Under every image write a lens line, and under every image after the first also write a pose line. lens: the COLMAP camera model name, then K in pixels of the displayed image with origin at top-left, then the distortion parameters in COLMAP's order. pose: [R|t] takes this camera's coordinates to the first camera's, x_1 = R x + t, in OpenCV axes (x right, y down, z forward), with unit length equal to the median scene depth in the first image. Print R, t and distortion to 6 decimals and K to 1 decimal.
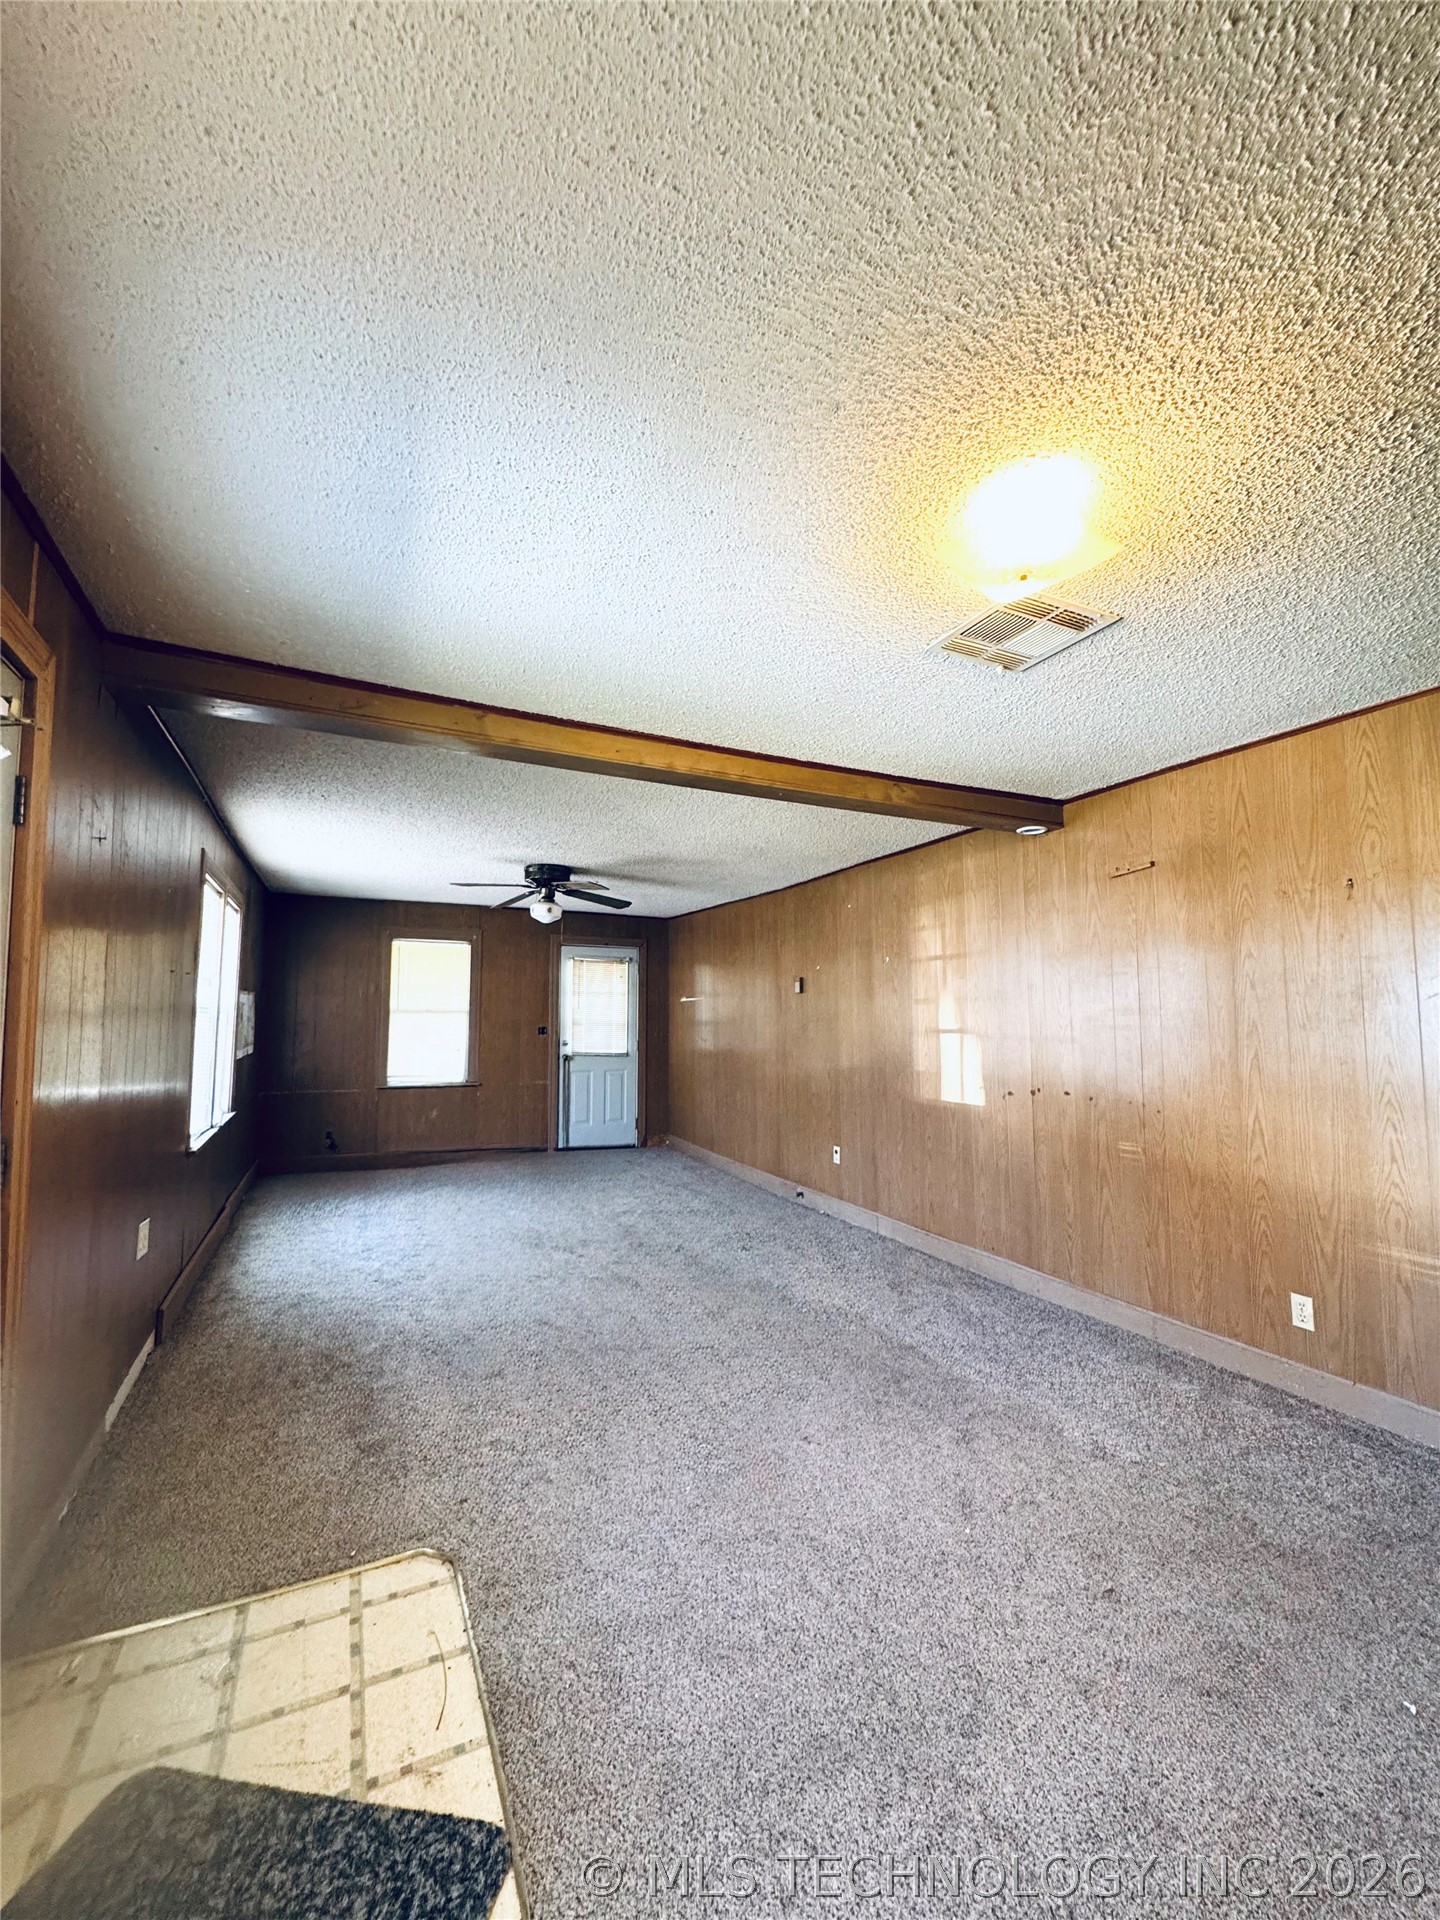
lens RADIAL K [[768.3, 0, 720.7], [0, 768.3, 956.3], [0, 0, 1]] dist [-0.002134, 0.000253]
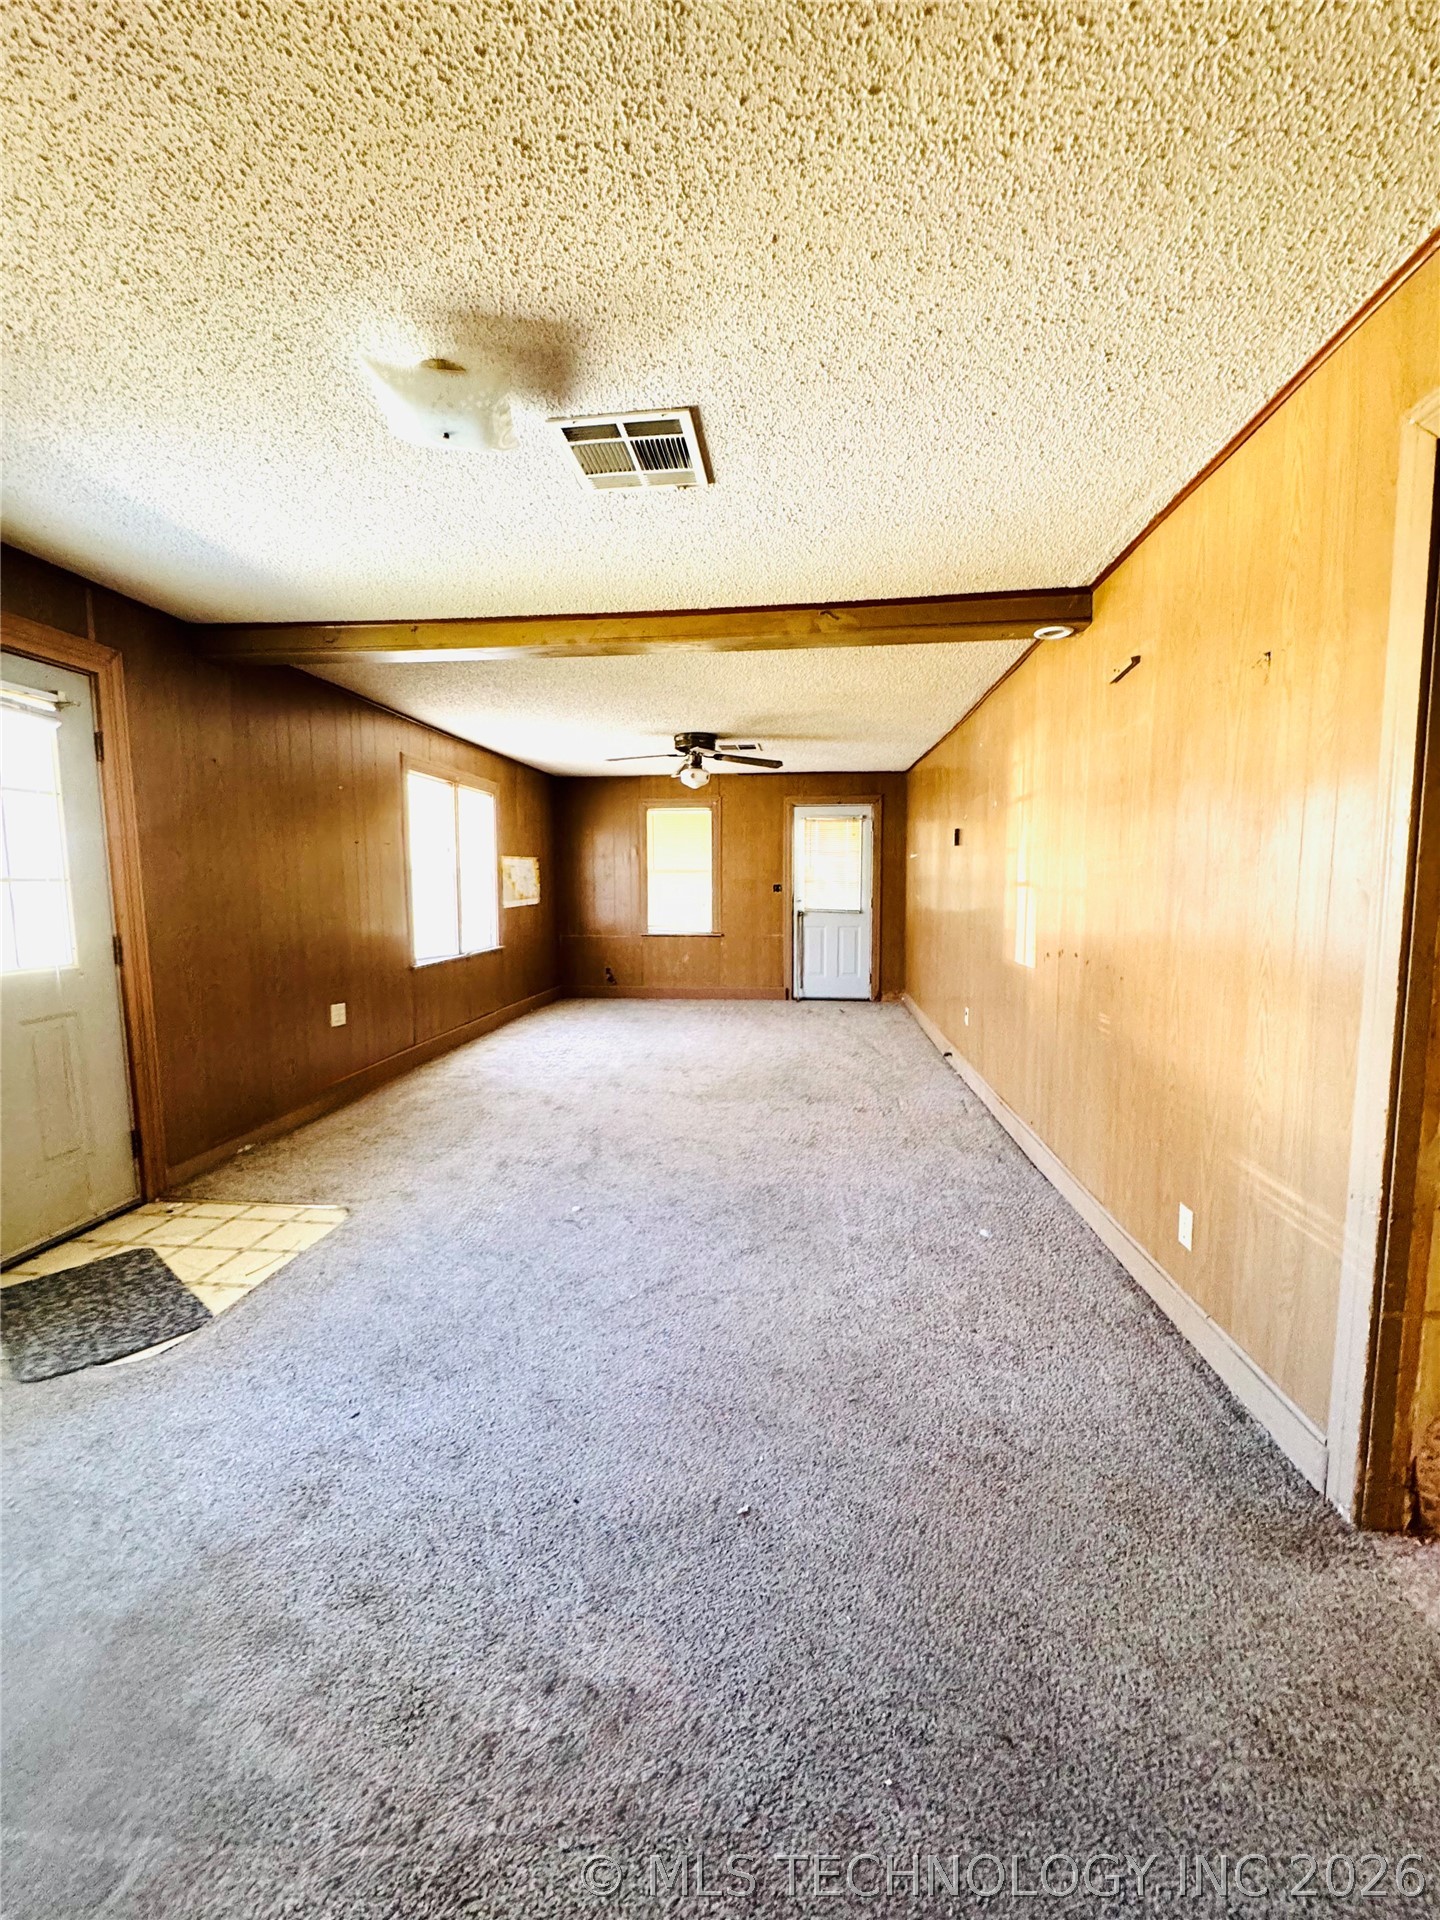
lens RADIAL K [[768.3, 0, 720.7], [0, 768.3, 956.3], [0, 0, 1]] dist [-0.002134, 0.000253]
pose [[0.848894, 0.046544, -0.526510, 0.387518], [0.047514, 0.985363, 0.163713, 0.015594], [0.526423, -0.163991, 0.834258, 0.062279]]
